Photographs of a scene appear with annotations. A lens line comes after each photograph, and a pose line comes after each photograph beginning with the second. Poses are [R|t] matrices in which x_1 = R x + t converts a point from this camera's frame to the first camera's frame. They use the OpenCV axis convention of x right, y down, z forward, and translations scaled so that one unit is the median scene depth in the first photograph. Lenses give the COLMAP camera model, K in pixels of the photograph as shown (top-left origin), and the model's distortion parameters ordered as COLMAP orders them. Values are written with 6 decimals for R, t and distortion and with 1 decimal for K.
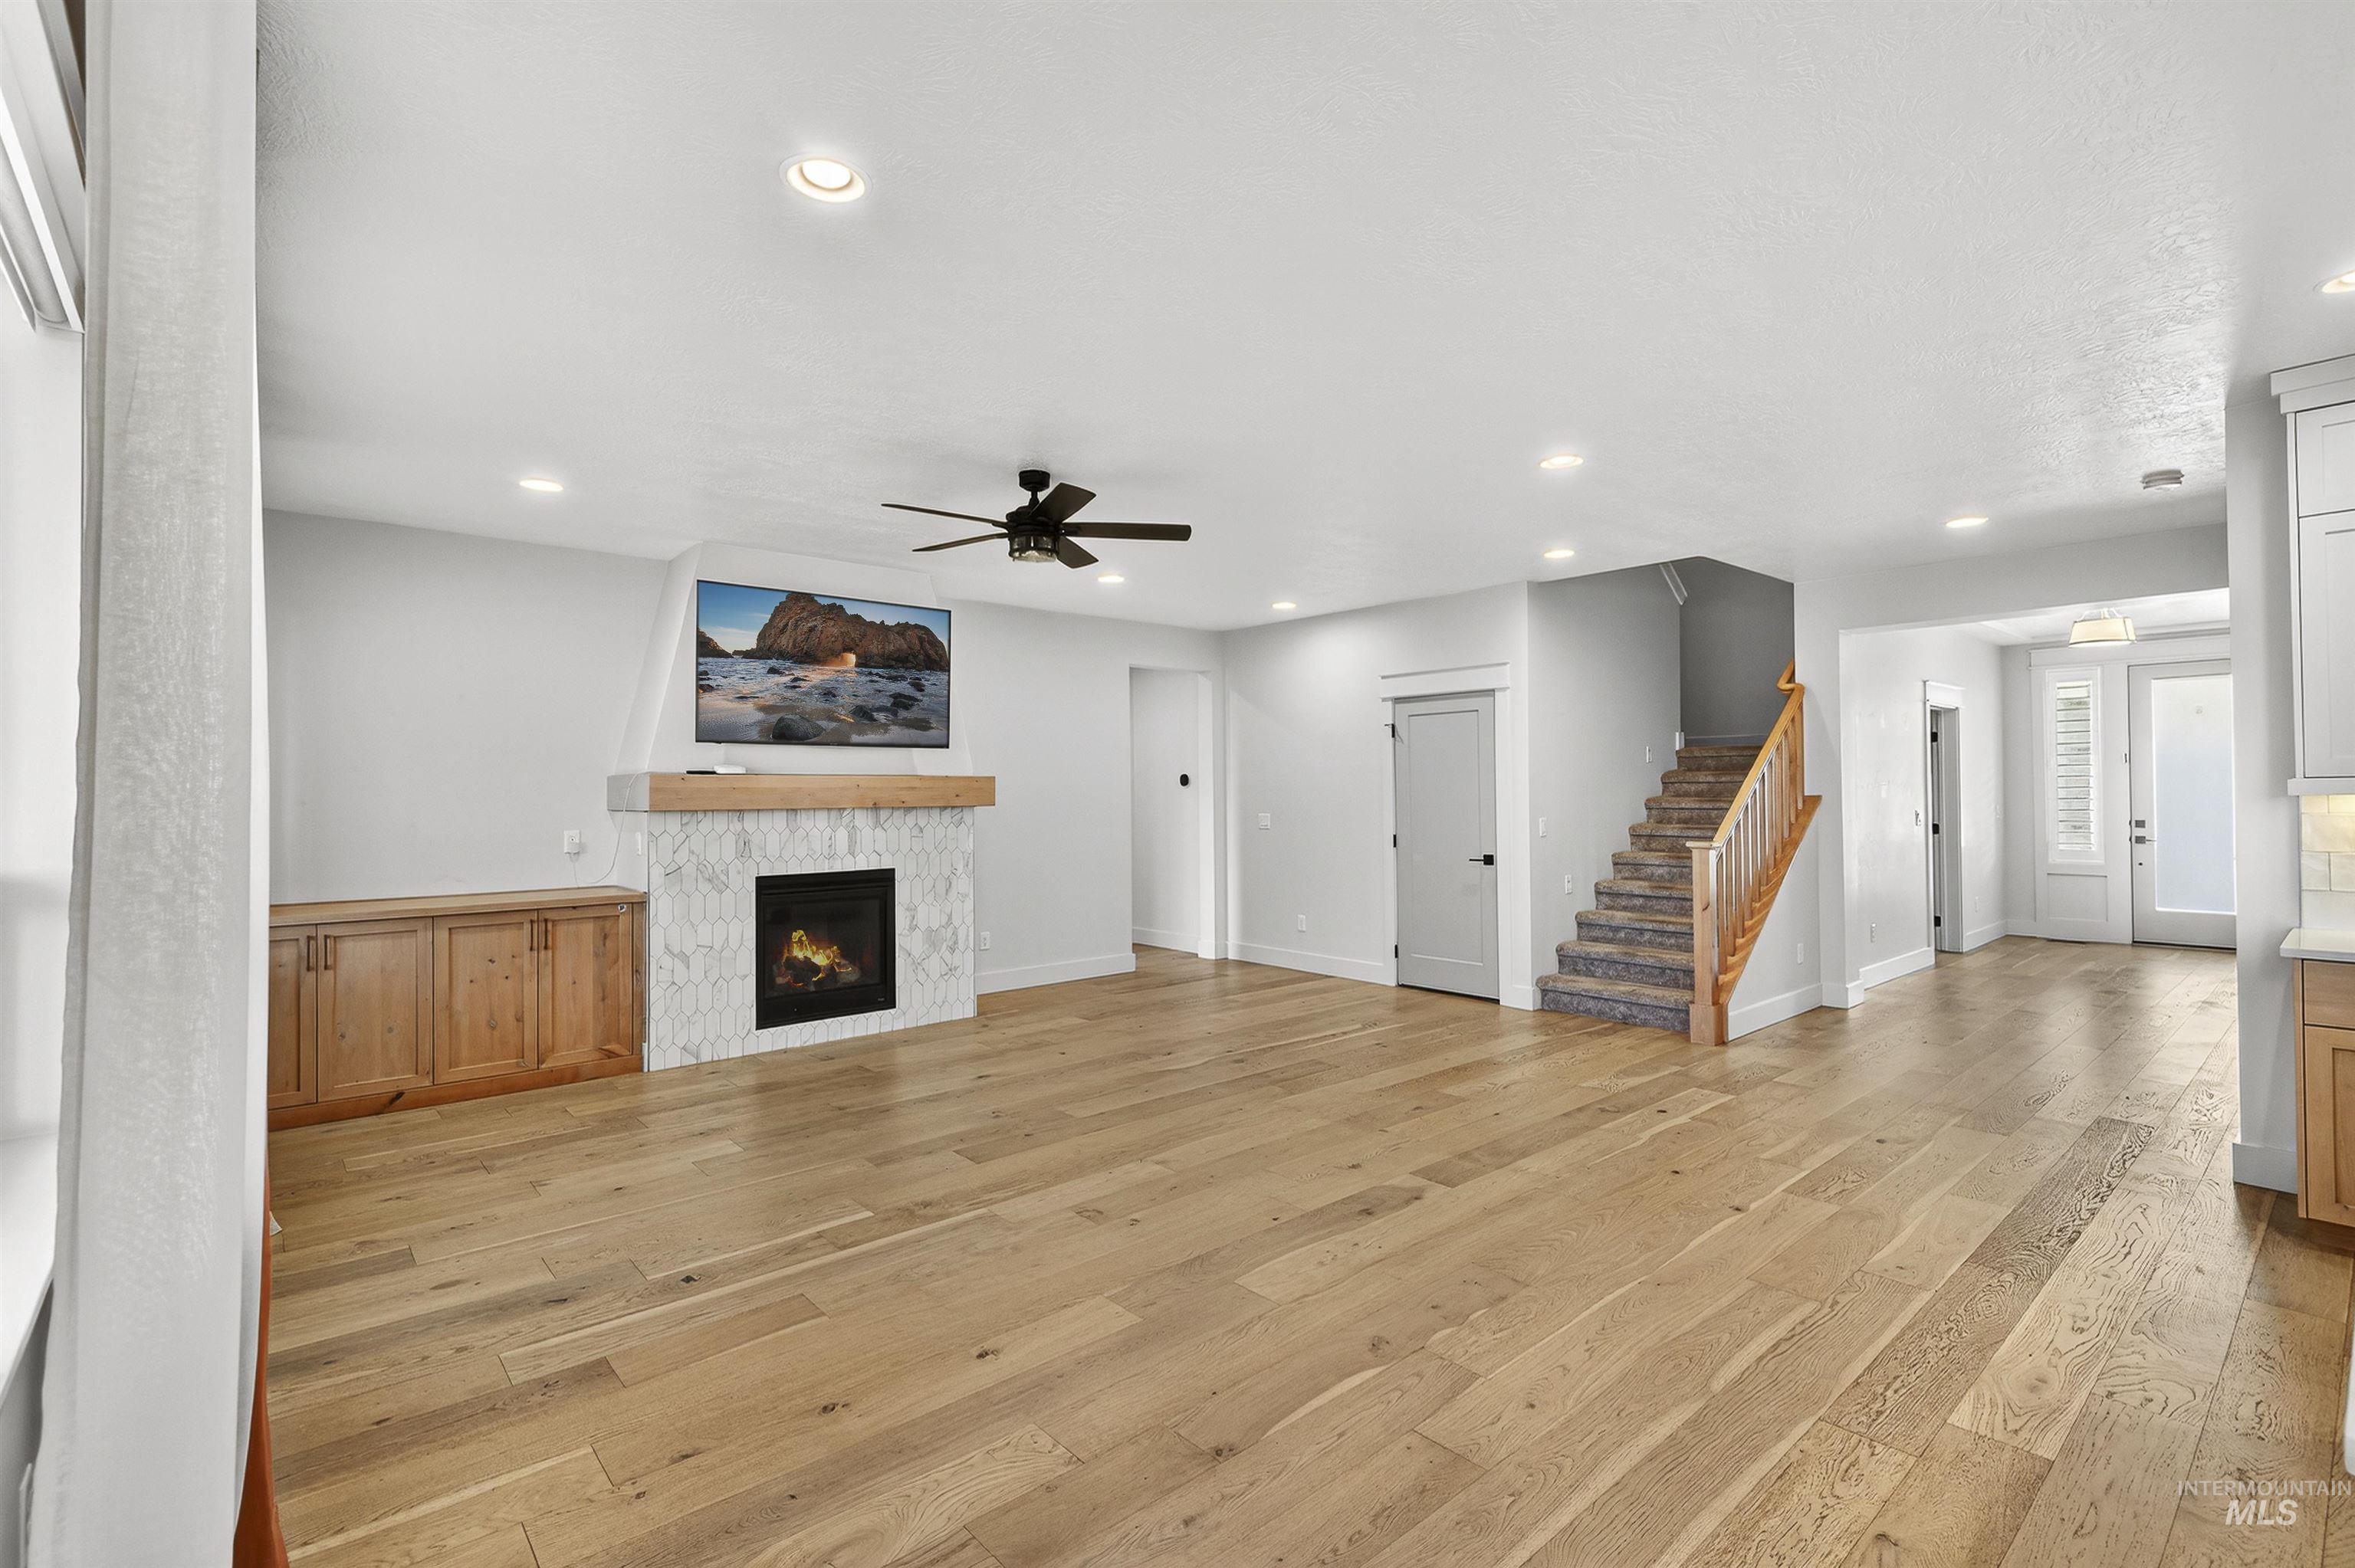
lens RADIAL K [[1088.4, 0, 1176.1], [0, 1088.4, 781.3], [0, 0, 1]] dist [0.000345, -0.000656]
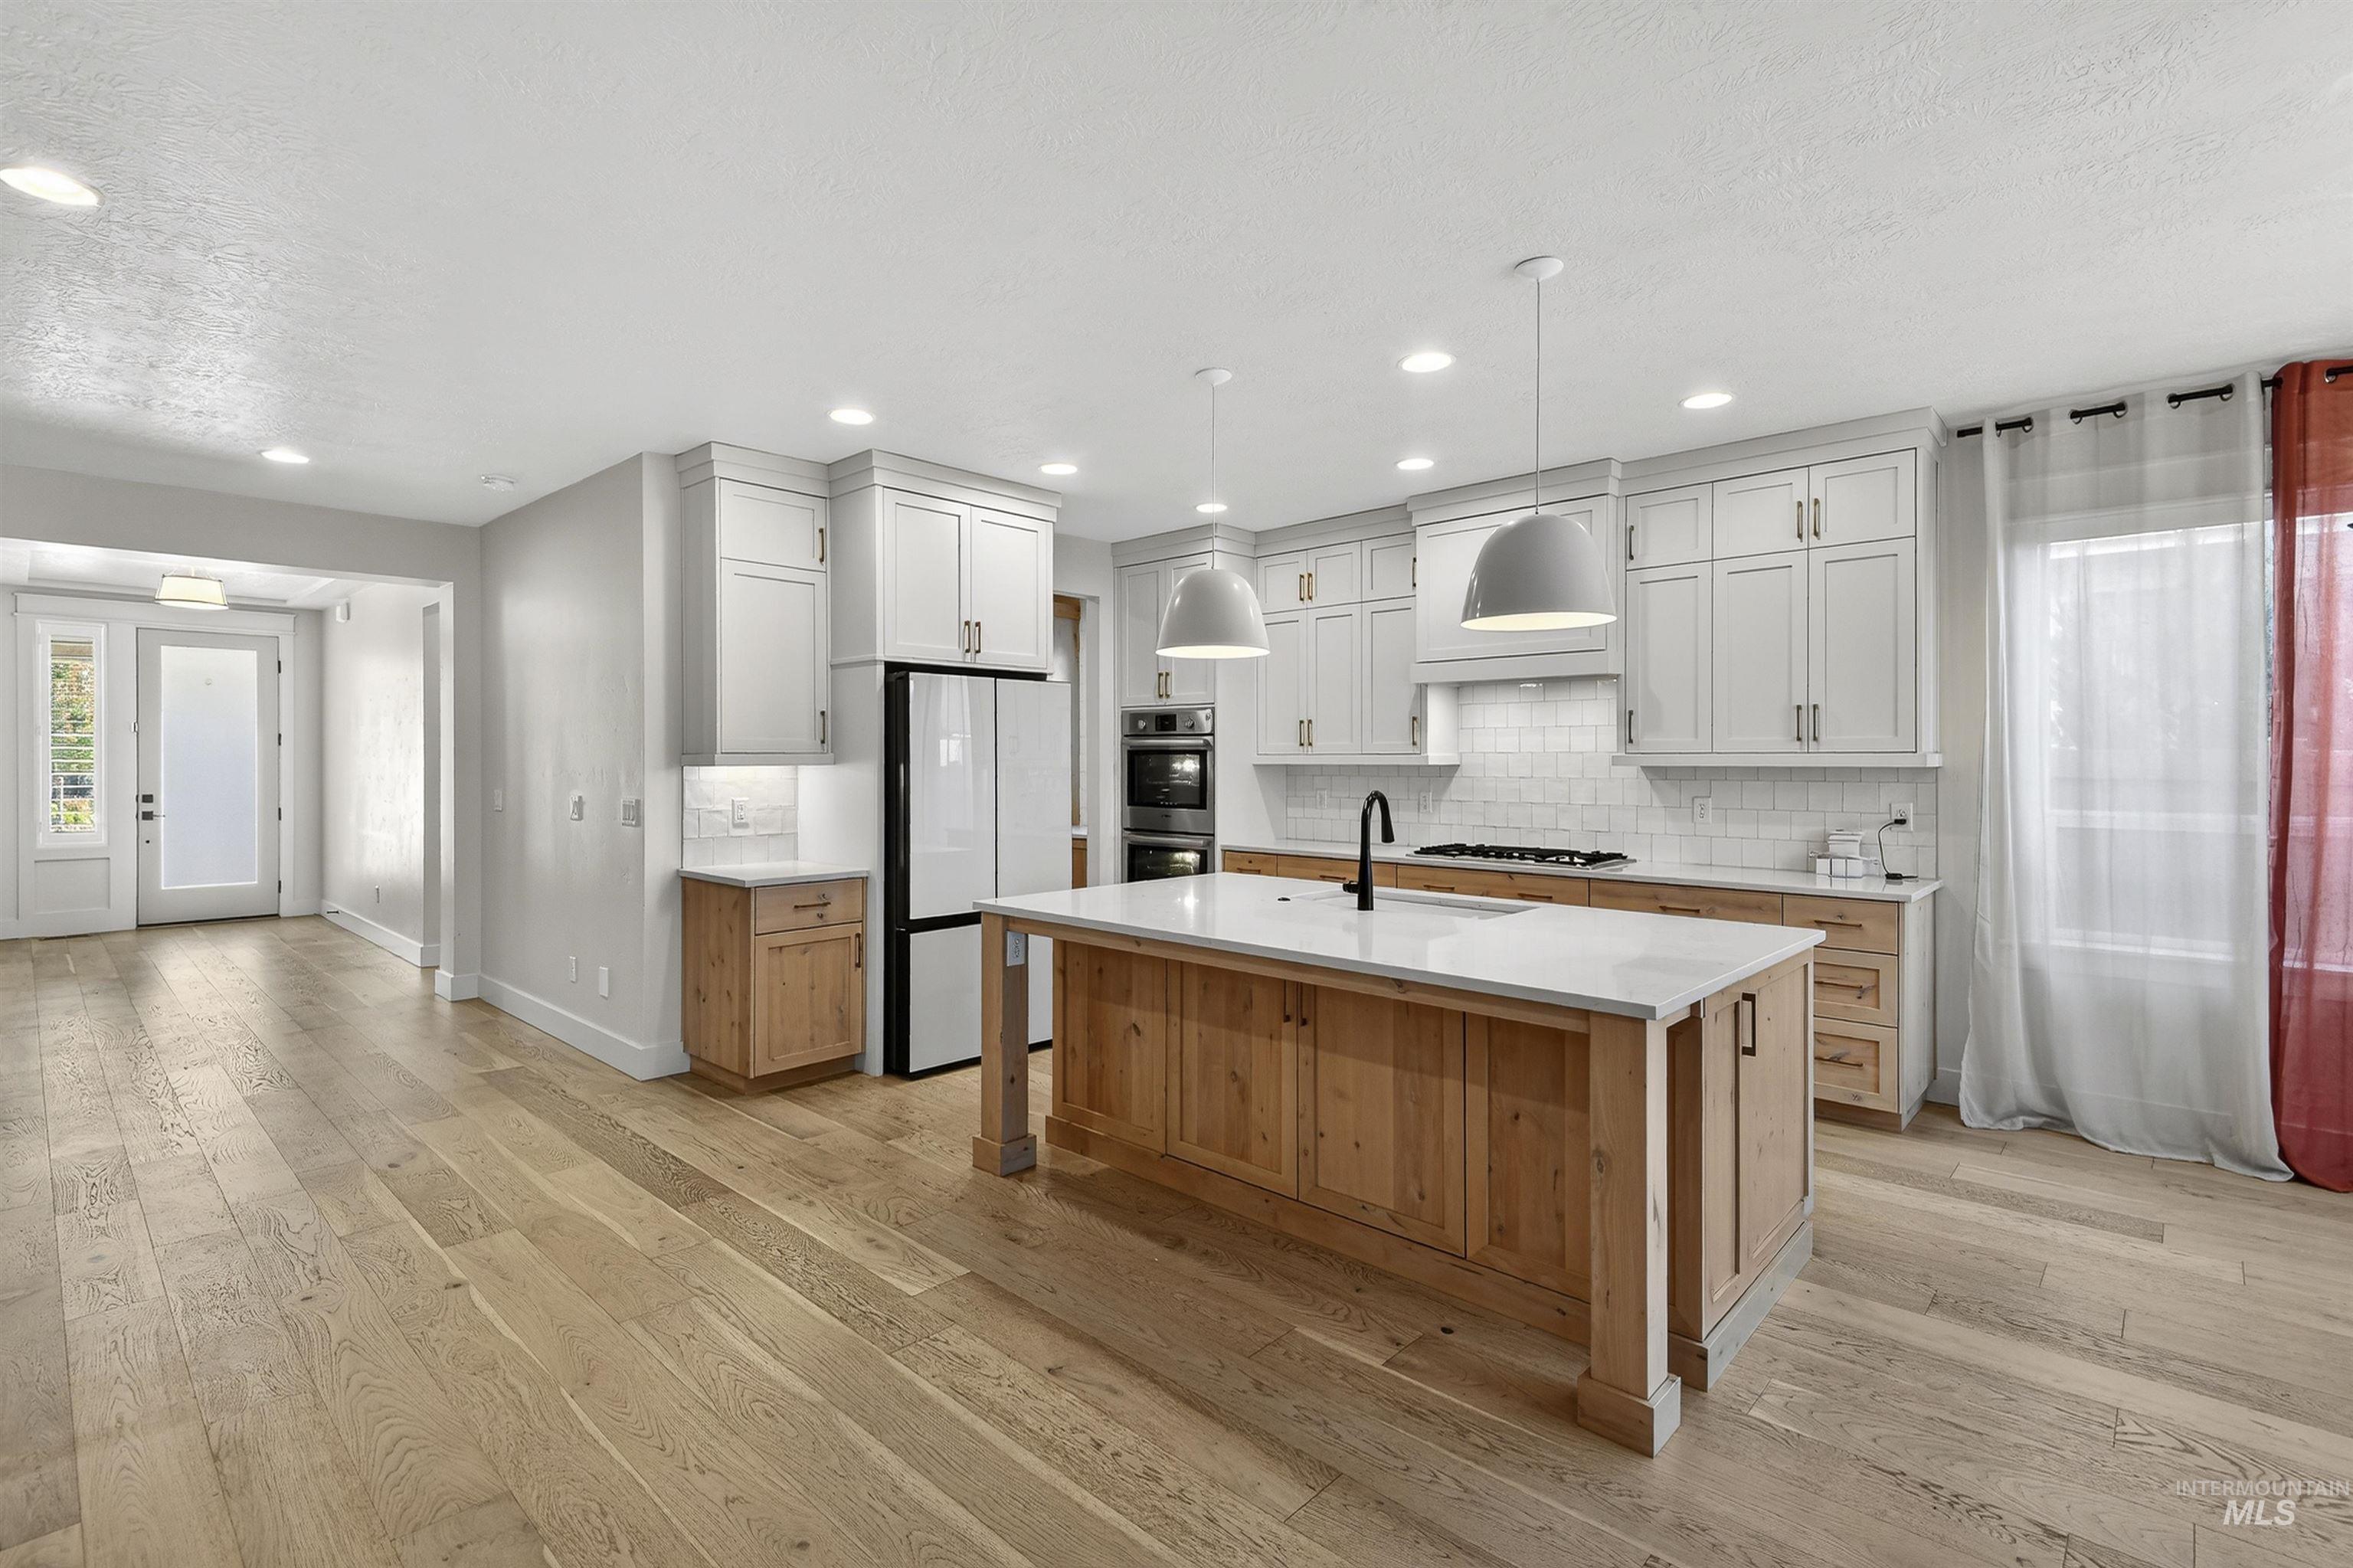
lens RADIAL K [[1087.7, 0, 1175.4], [0, 1087.7, 765.7], [0, 0, 1]] dist [0.000345, -0.000656]
pose [[-0.094520, -0.002057, 0.995521, -0.280173], [-0.007840, 0.999968, 0.001322, 0.005954], [-0.995492, -0.007680, -0.094534, 0.475423]]
